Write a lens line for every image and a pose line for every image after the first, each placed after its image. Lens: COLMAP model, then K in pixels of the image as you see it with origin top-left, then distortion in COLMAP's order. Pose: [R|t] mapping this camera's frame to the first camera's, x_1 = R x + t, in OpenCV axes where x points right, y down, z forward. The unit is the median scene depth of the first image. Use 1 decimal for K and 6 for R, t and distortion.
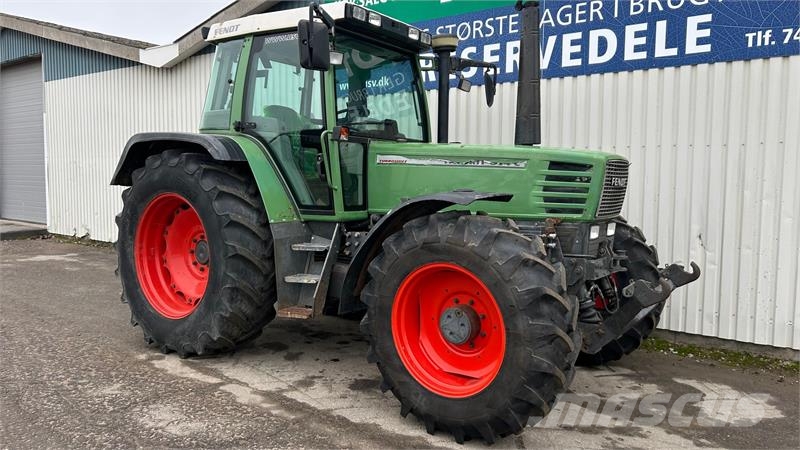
lens RADIAL K [[603.0, 0, 403.9], [0, 603.0, 223.4], [0, 0, 1]] dist [0.059851, -0.060759]
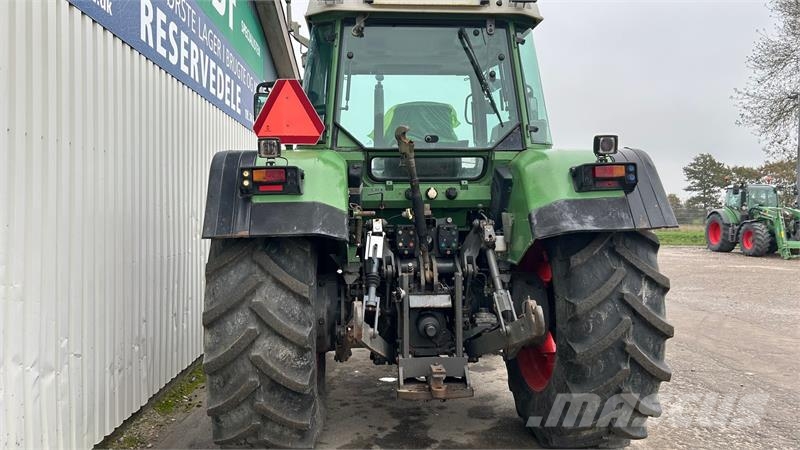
lens RADIAL K [[603.0, 0, 392.9], [0, 603.0, 229.7], [0, 0, 1]] dist [0.059851, -0.060759]
pose [[-0.637471, -0.038229, 0.769526, -0.782764], [0.045474, 0.995160, 0.087109, -0.128056], [-0.769131, 0.090523, -0.632647, 1.630886]]
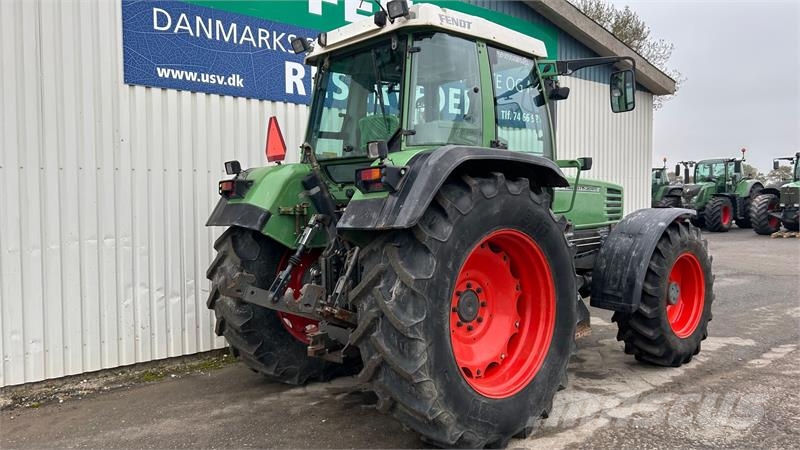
lens RADIAL K [[603.0, 0, 404.8], [0, 603.0, 219.3], [0, 0, 1]] dist [0.059851, -0.060759]
pose [[0.203280, -0.053270, 0.977670, -1.082723], [0.087185, 0.995537, 0.036116, -0.095345], [-0.975231, 0.077897, 0.207017, 0.911394]]
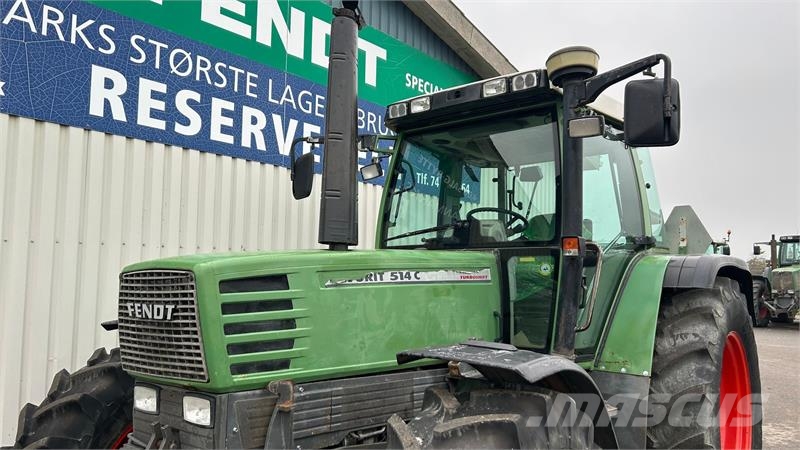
lens RADIAL K [[603.0, 0, 405.5], [0, 603.0, 229.5], [0, 0, 1]] dist [0.059851, -0.060759]
pose [[0.016212, 0.054654, 0.998374, -0.675830], [0.060676, 0.996611, -0.055543, -0.118086], [-0.998026, 0.061478, 0.012840, 0.985534]]
